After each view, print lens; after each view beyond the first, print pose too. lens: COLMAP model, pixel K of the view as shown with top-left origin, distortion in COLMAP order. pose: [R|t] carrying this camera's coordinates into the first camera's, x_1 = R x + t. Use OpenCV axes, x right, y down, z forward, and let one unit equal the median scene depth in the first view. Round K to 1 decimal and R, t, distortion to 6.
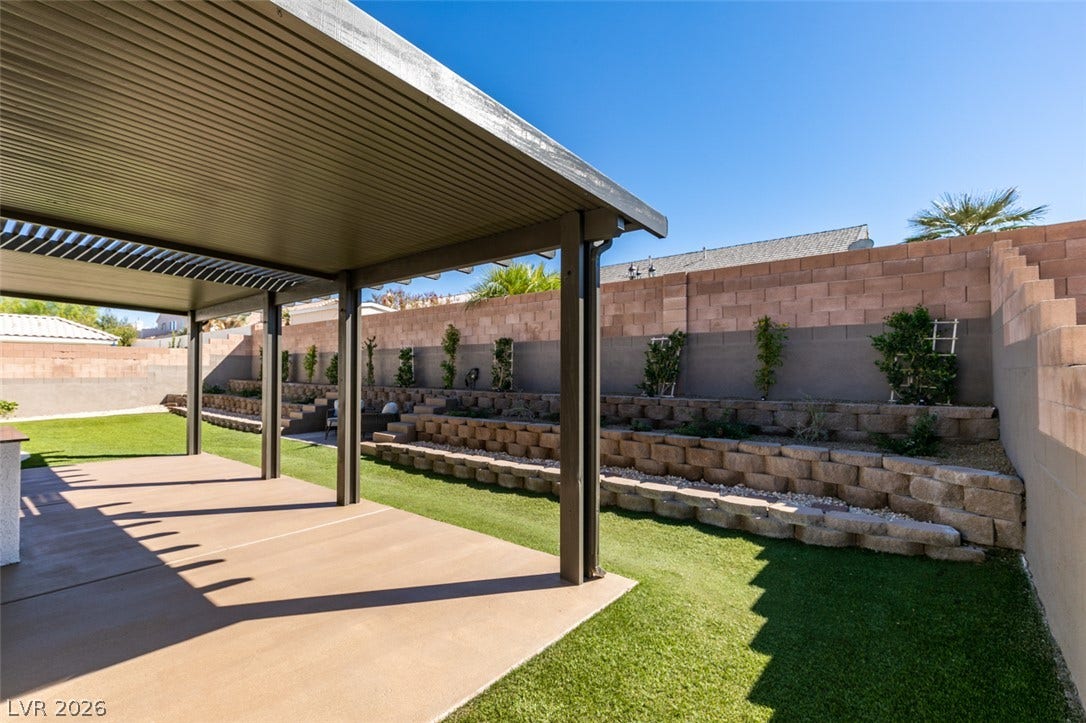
lens RADIAL K [[485.6, 0, 539.0], [0, 485.6, 370.2], [0, 0, 1]] dist [-0.001038, -0.000177]
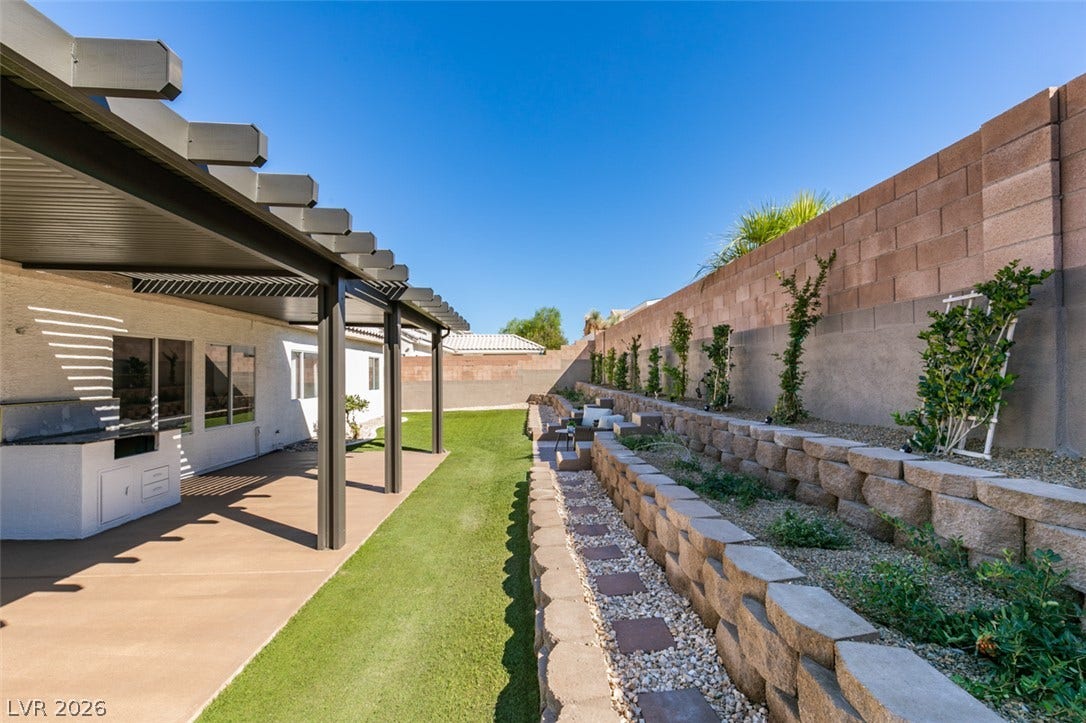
lens RADIAL K [[485.6, 0, 539.0], [0, 485.6, 370.2], [0, 0, 1]] dist [-0.001038, -0.000177]
pose [[0.662404, -0.010131, -0.749079, 0.286461], [0.011575, 0.999928, -0.003288, -0.009640], [0.749058, -0.006493, 0.662473, 0.462212]]
